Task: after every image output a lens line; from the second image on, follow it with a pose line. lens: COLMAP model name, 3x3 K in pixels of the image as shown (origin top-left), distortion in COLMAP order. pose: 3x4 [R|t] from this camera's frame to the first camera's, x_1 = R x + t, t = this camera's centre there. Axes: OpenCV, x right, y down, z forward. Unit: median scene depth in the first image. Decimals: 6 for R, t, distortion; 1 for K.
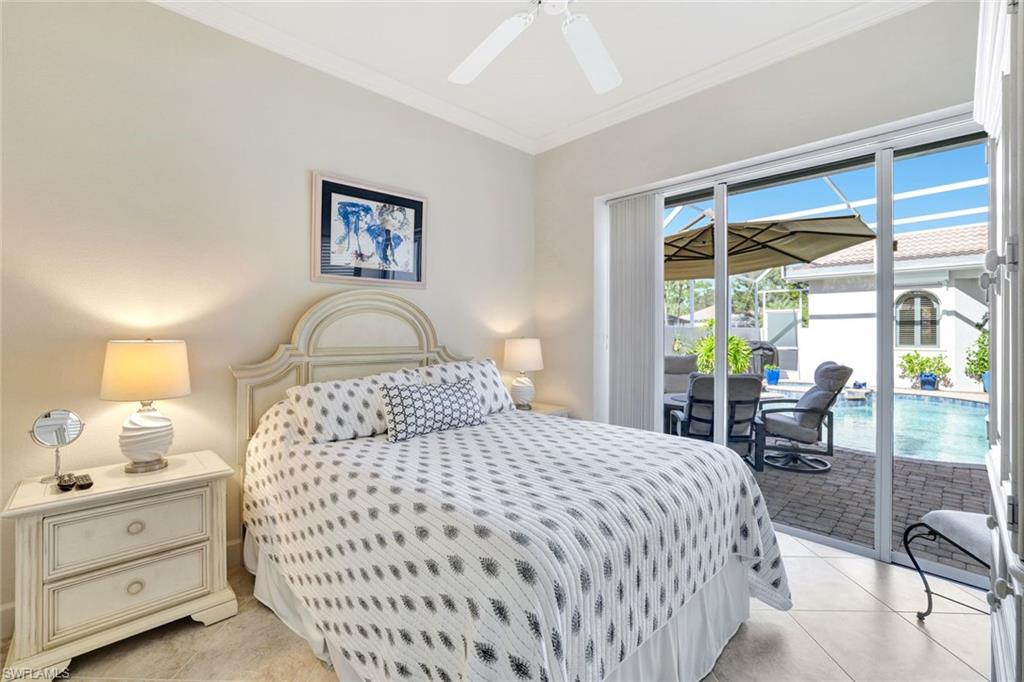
lens RADIAL K [[445.1, 0, 502.8], [0, 445.1, 332.1], [0, 0, 1]] dist [-0.041631, 0.014187]
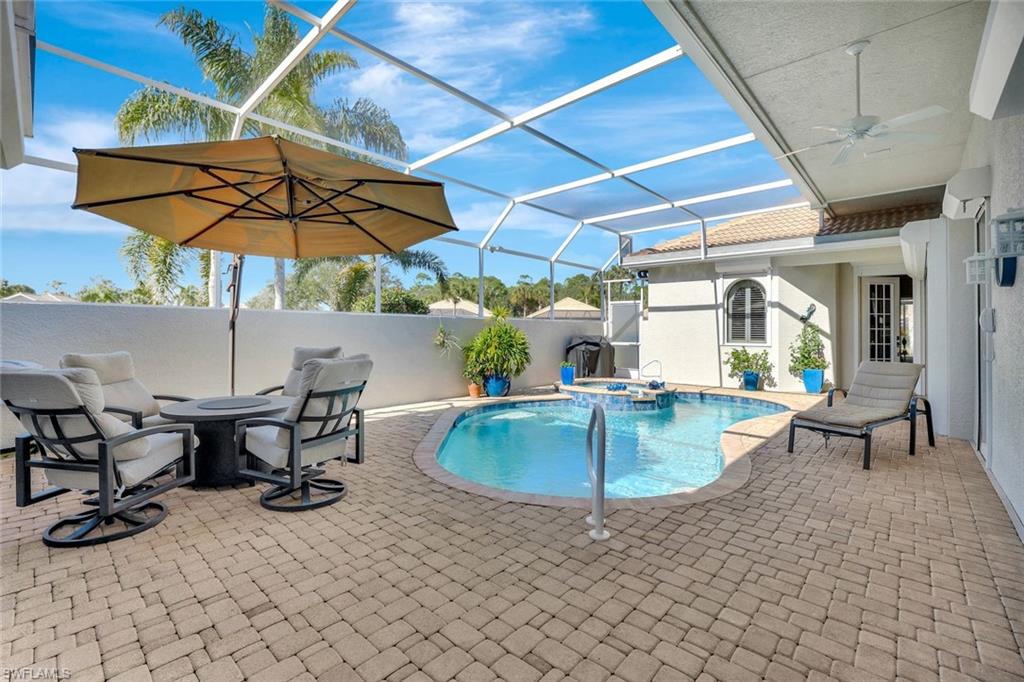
lens RADIAL K [[445.1, 0, 502.8], [0, 445.1, 332.1], [0, 0, 1]] dist [-0.041631, 0.014187]
pose [[0.999524, 0.002458, 0.030742, 0.436346], [-0.002821, 0.999927, 0.011776, 0.003669], [-0.030710, -0.011857, 0.999458, 0.103764]]
